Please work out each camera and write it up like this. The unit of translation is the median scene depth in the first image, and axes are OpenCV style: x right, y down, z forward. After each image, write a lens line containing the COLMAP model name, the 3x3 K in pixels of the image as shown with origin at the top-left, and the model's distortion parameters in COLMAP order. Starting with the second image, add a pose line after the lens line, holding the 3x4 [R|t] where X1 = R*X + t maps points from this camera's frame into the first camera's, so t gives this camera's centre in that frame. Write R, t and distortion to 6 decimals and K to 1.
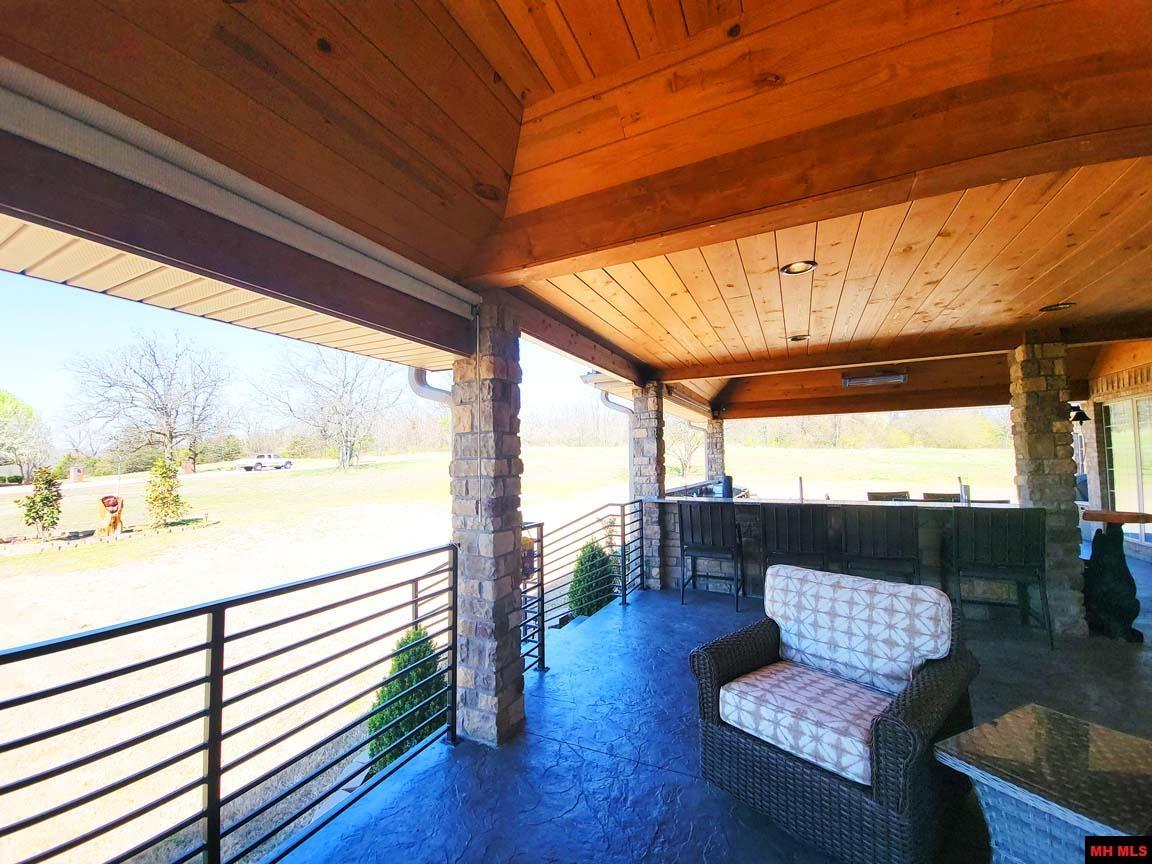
lens RADIAL K [[469.2, 0, 561.3], [0, 469.2, 437.2], [0, 0, 1]] dist [0.008312, -0.006292]
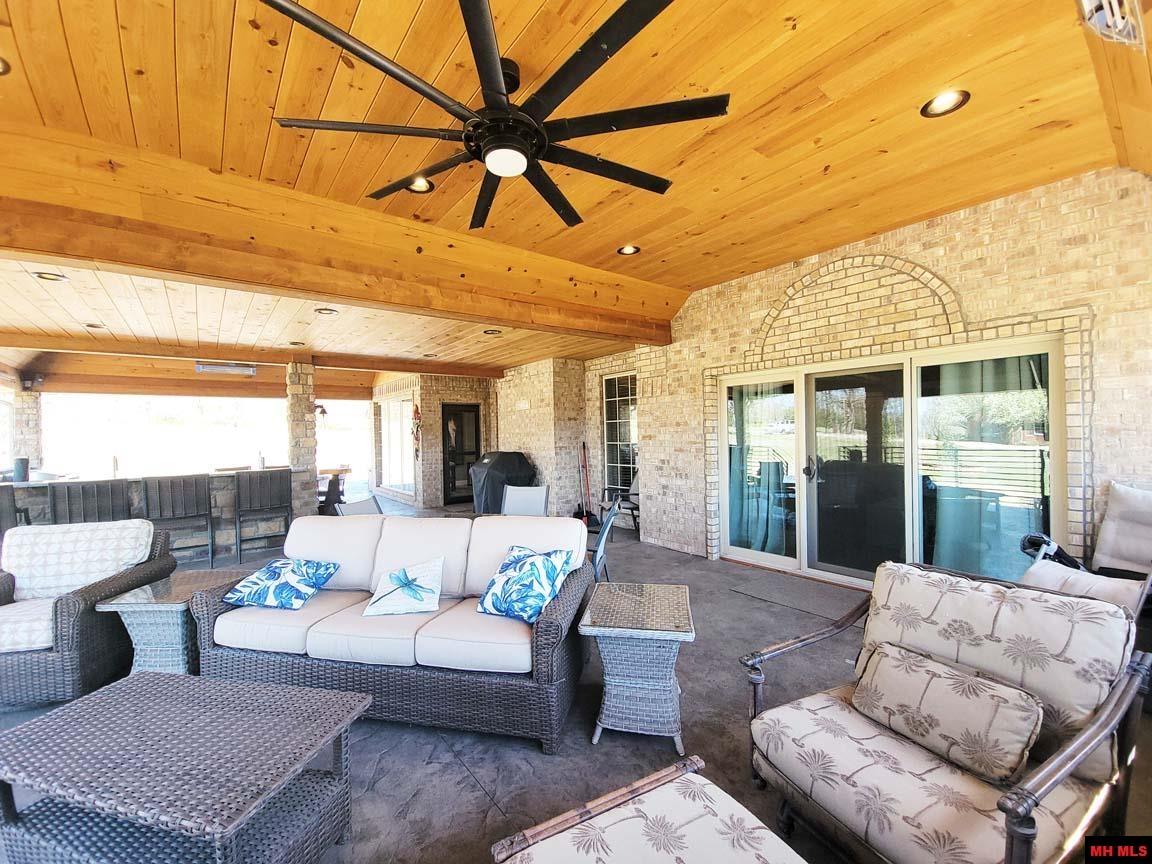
lens RADIAL K [[469.2, 0, 561.3], [0, 469.2, 437.2], [0, 0, 1]] dist [0.008312, -0.006292]
pose [[0.434715, -0.000948, 0.900568, -0.002357], [-0.034863, 0.999232, 0.017881, -0.012868], [-0.899893, -0.039169, 0.434348, -0.434215]]
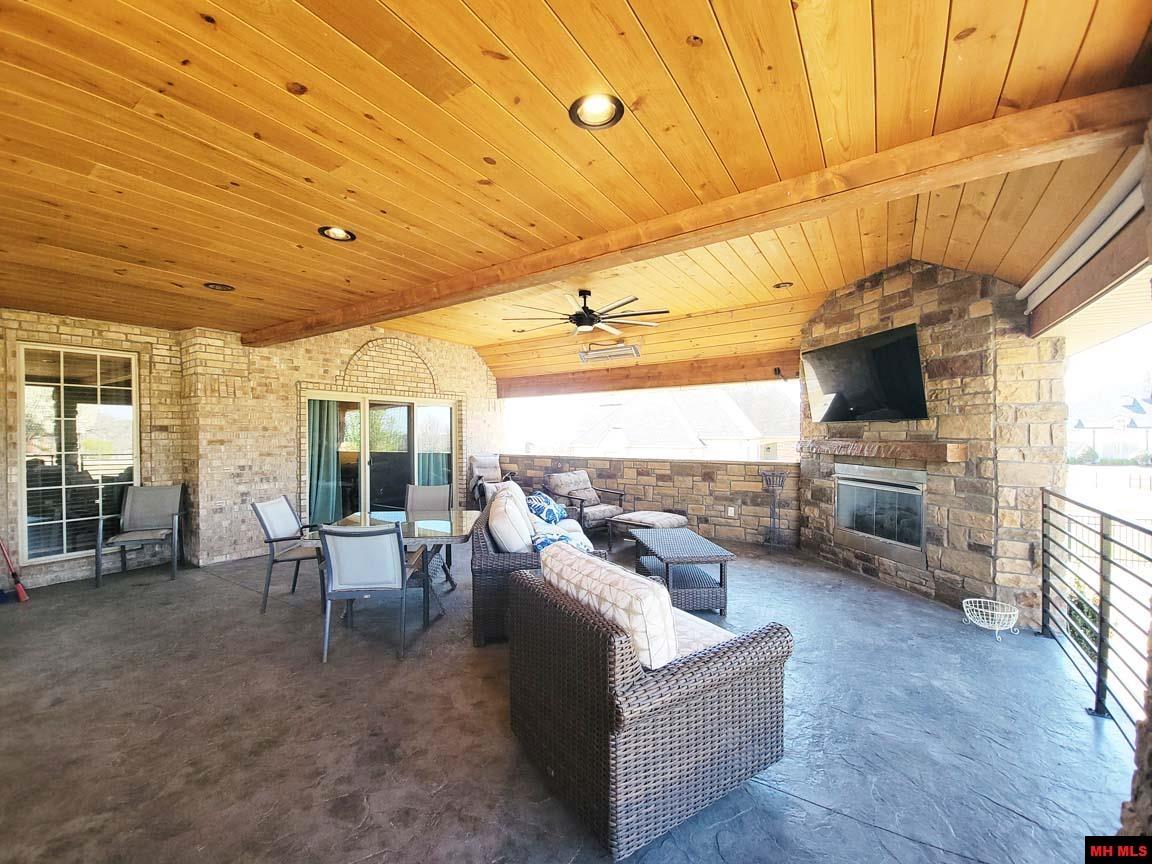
lens RADIAL K [[469.2, 0, 561.3], [0, 469.2, 437.2], [0, 0, 1]] dist [0.008312, -0.006292]
pose [[-0.990314, 0.022226, 0.137055, 0.316695], [0.015022, 0.998462, -0.053375, 0.071866], [-0.138031, -0.050799, -0.989124, 1.073198]]
